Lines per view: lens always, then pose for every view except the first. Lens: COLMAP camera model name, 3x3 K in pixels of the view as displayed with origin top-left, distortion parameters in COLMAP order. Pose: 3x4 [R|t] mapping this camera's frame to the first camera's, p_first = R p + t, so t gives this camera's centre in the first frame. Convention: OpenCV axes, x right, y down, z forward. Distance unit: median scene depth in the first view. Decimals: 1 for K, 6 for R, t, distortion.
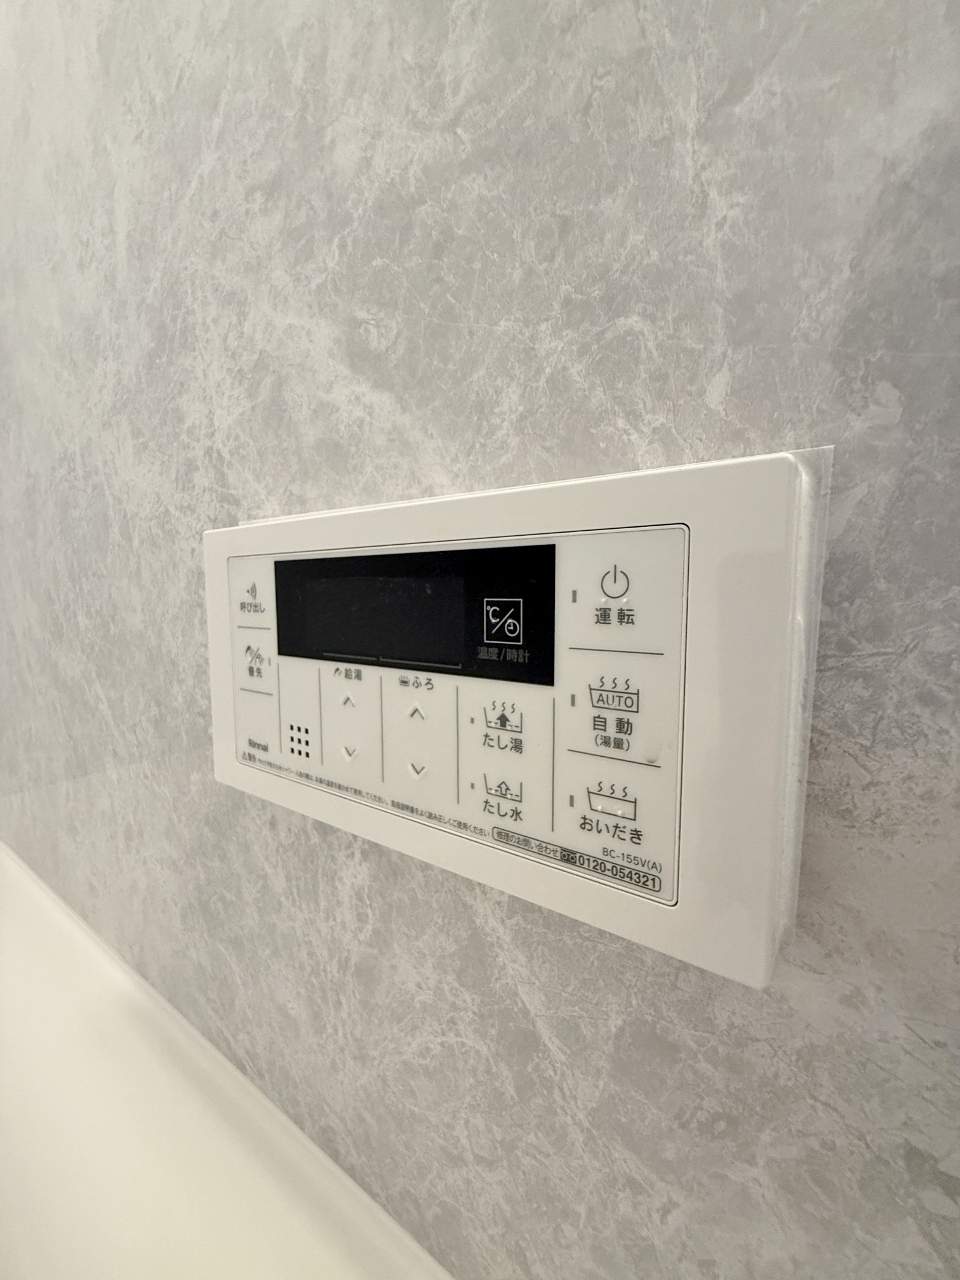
lens RADIAL K [[509.5, 0, 480.0], [0, 509.5, 640.0], [0, 0, 1]] dist [0.000280, -0.000085]
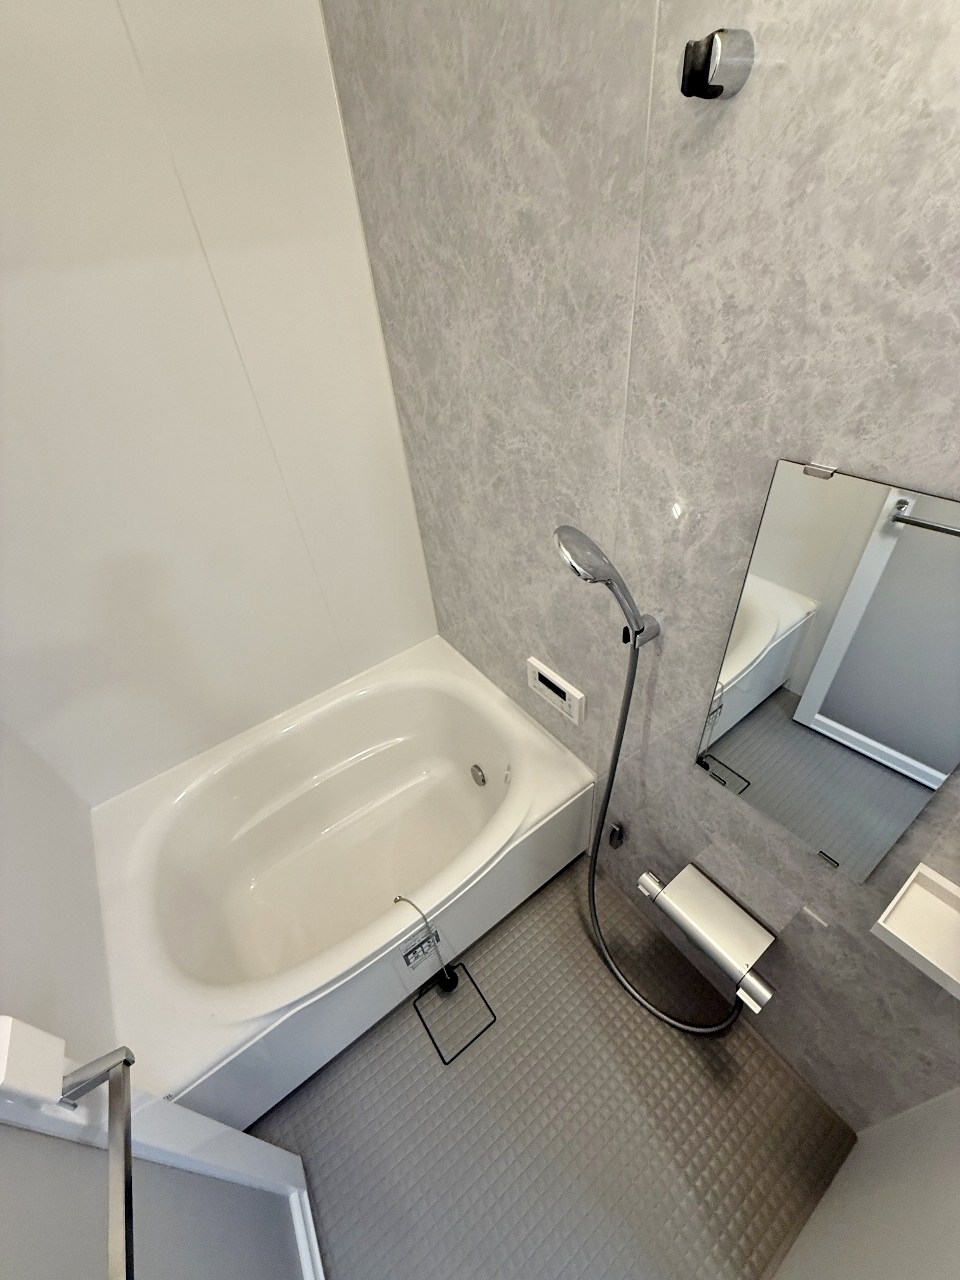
lens RADIAL K [[509.5, 0, 480.0], [0, 509.5, 640.0], [0, 0, 1]] dist [0.000280, -0.000085]
pose [[0.938394, 0.139225, -0.316279, 0.796955], [0.065901, 0.826351, 0.559287, 0.348944], [0.339224, -0.545675, 0.766268, -3.134403]]
